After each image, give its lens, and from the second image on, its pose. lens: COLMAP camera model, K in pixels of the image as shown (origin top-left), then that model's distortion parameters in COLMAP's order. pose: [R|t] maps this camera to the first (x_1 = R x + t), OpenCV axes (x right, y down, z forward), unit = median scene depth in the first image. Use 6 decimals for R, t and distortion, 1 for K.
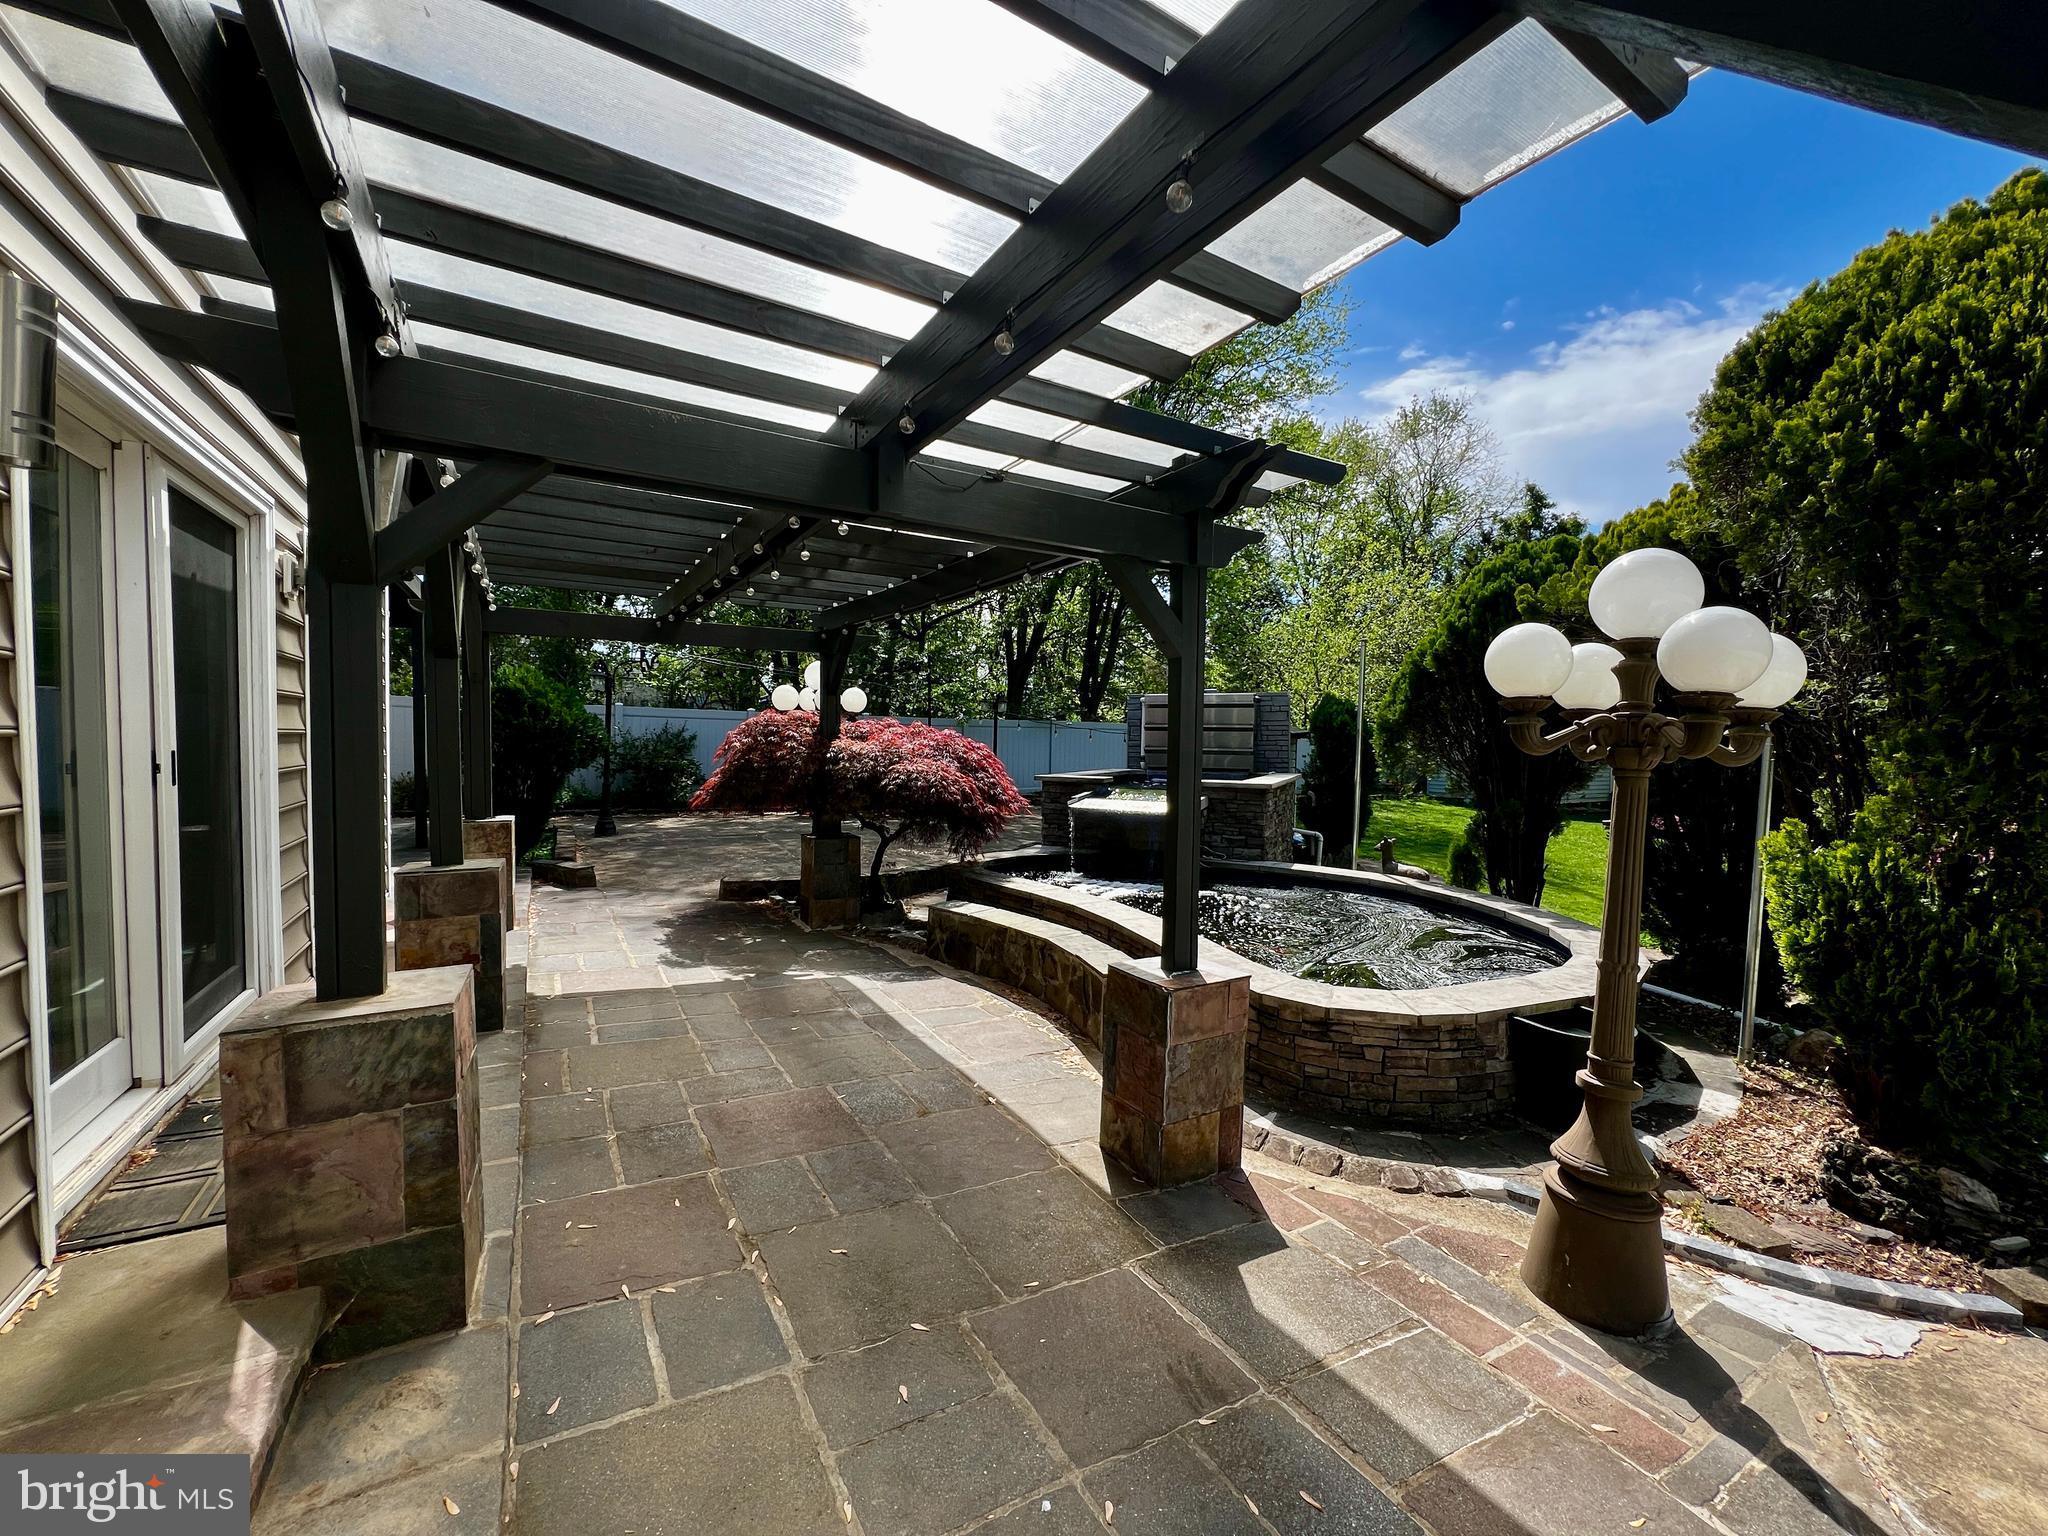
lens RADIAL K [[818.1, 0, 1026.2], [0, 818.1, 777.4], [0, 0, 1]] dist [0.000382, -0.000067]
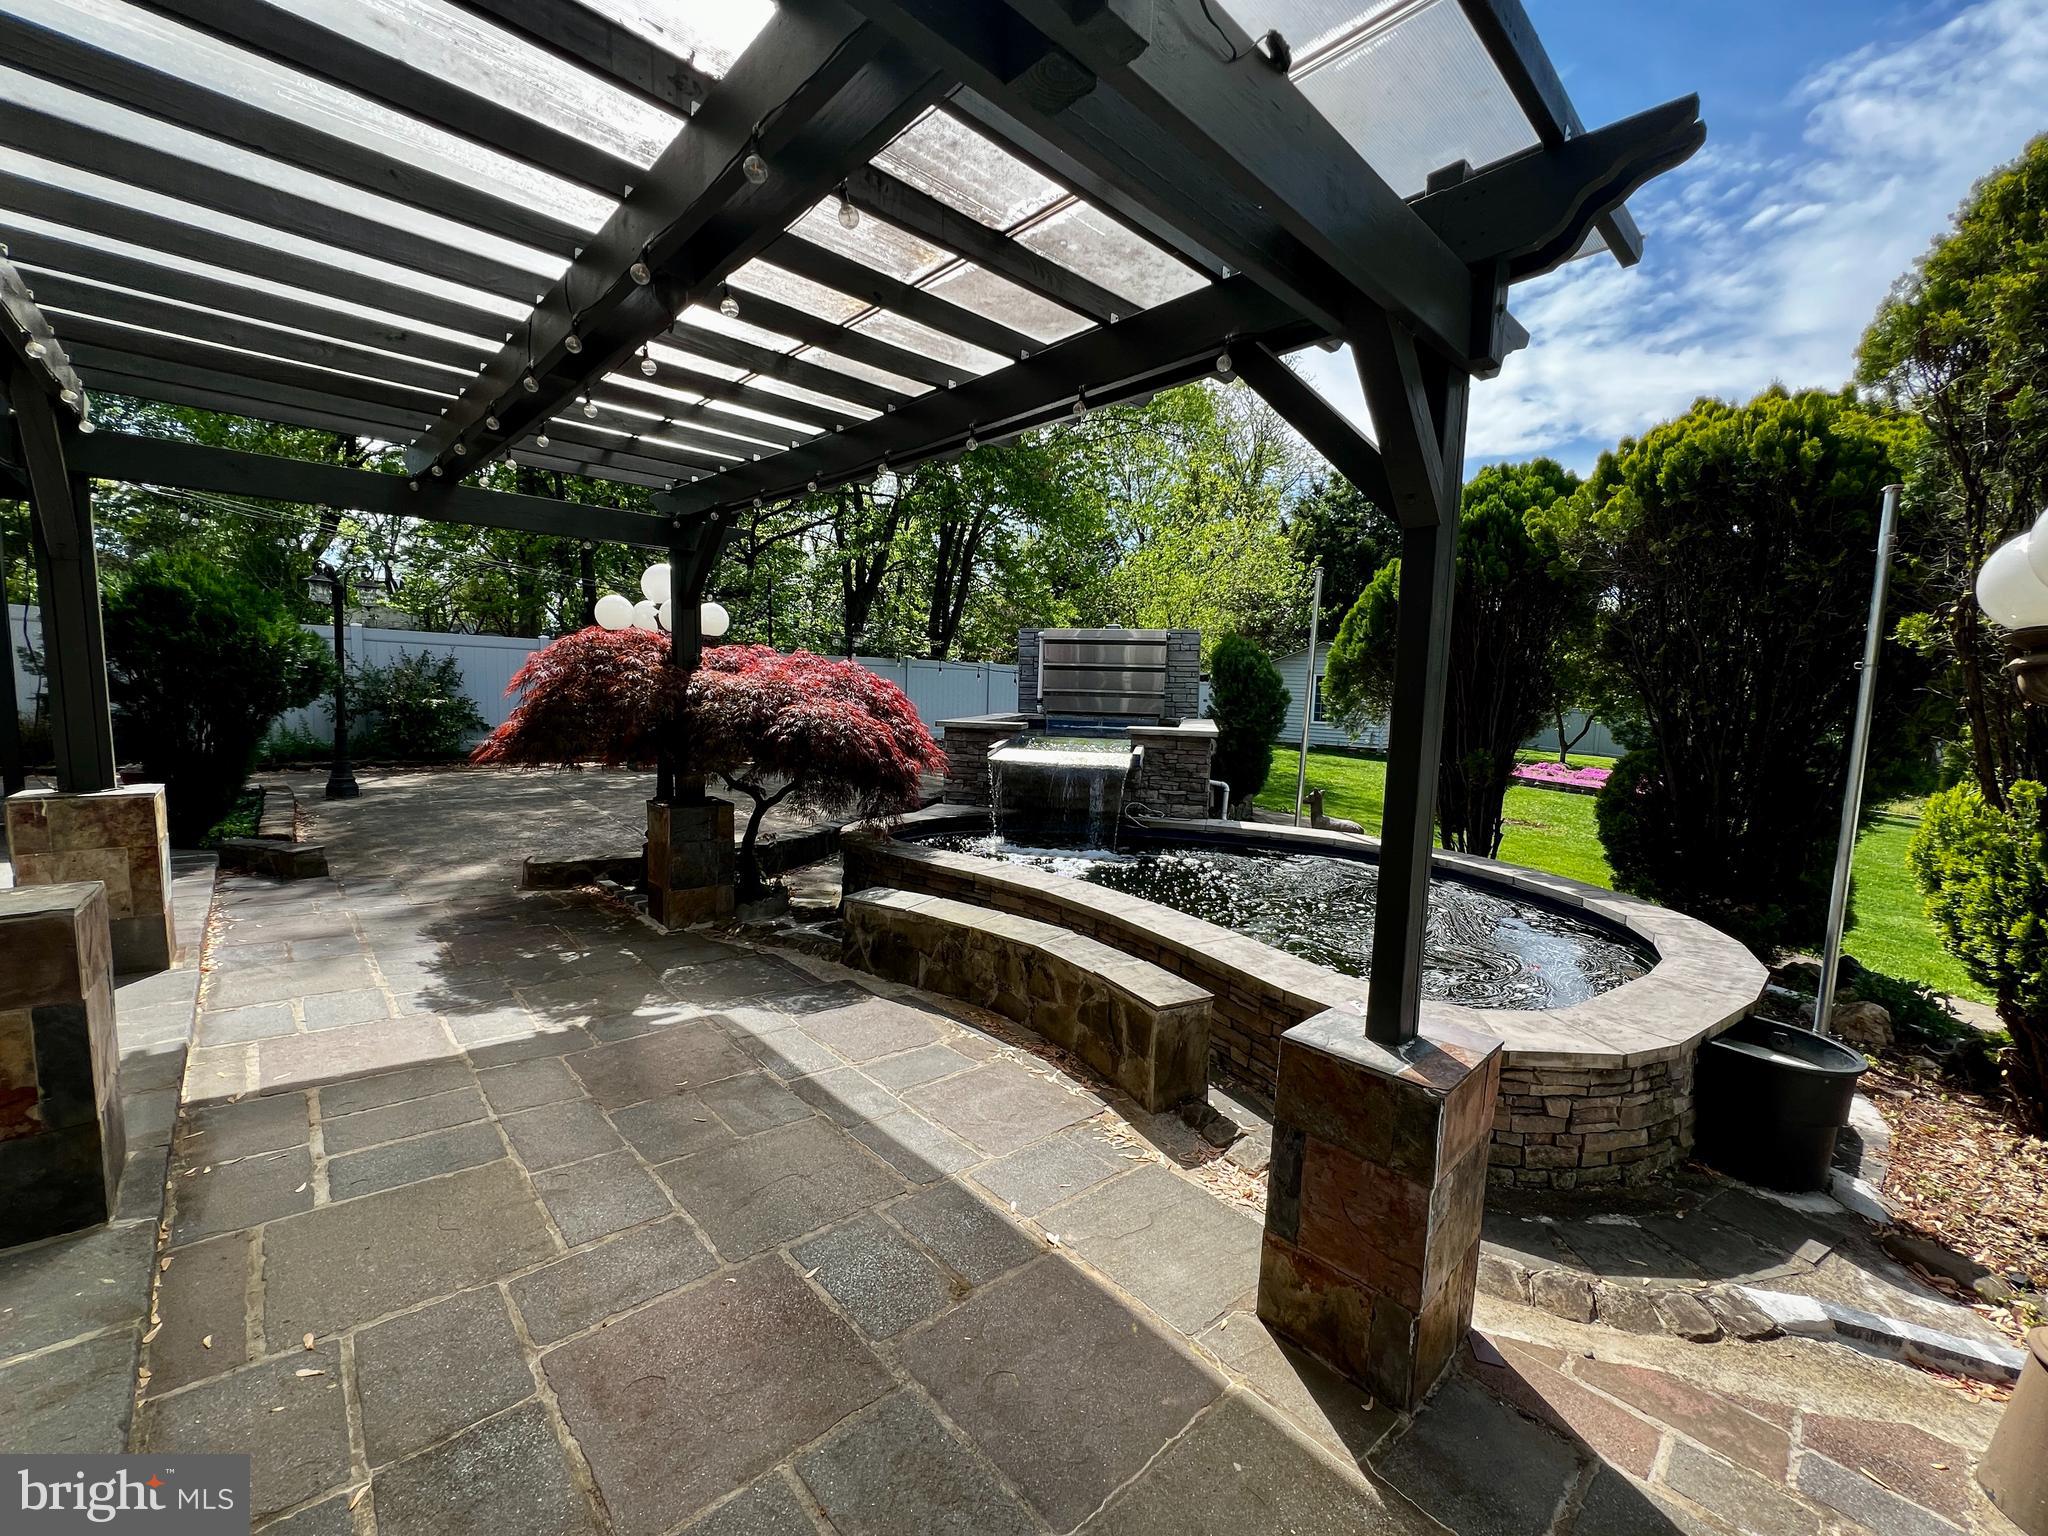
lens RADIAL K [[819.0, 0, 1023.4], [0, 819.0, 771.6], [0, 0, 1]] dist [-0.001181, 0.000614]
pose [[0.976633, -0.009710, 0.214693, -0.126242], [-0.003600, 0.998100, 0.061515, -0.003019], [-0.214882, -0.060851, 0.974742, 0.263971]]
